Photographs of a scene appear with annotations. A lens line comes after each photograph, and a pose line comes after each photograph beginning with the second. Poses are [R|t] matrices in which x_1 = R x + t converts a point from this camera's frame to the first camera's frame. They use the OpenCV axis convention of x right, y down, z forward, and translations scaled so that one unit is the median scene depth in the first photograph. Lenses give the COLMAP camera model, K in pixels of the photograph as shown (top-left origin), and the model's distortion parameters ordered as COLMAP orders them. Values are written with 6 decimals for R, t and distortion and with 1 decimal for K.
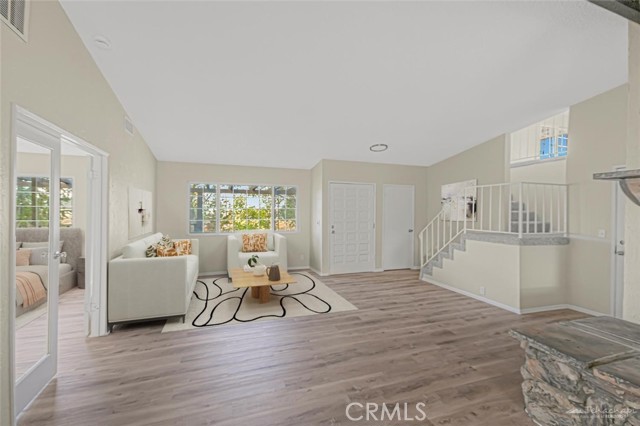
lens RADIAL K [[279.9, 0, 317.5], [0, 279.9, 213.7], [0, 0, 1]] dist [-0.010701, -0.001979]
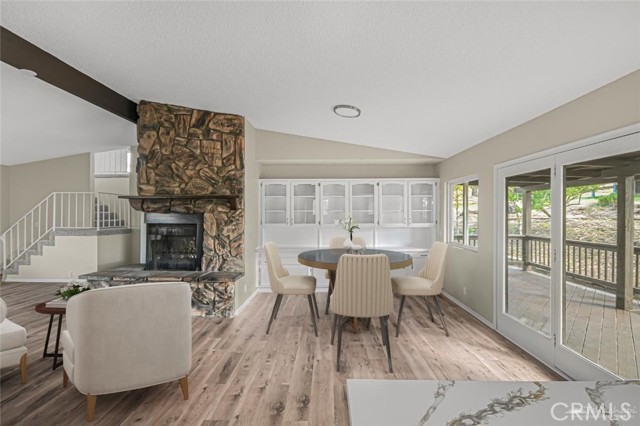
lens RADIAL K [[308.3, 0, 317.8], [0, 308.3, 208.7], [0, 0, 1]] dist [-0.002190, -0.000768]
pose [[0.377168, 0.000476, 0.926145, -0.282632], [0.016328, 0.999841, -0.007164, 0.002384], [-0.926001, 0.017824, 0.377100, -0.580712]]
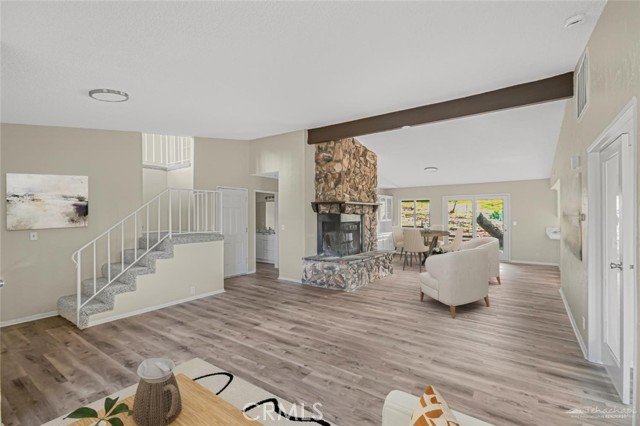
lens RADIAL K [[308.3, 0, 321.0], [0, 308.3, 213.0], [0, 0, 1]] dist [-0.002190, -0.000768]
pose [[-0.589601, -0.004482, 0.807682, -0.608340], [0.009469, 0.999878, 0.012461, -0.023404], [-0.807639, 0.014995, -0.589486, 1.243575]]
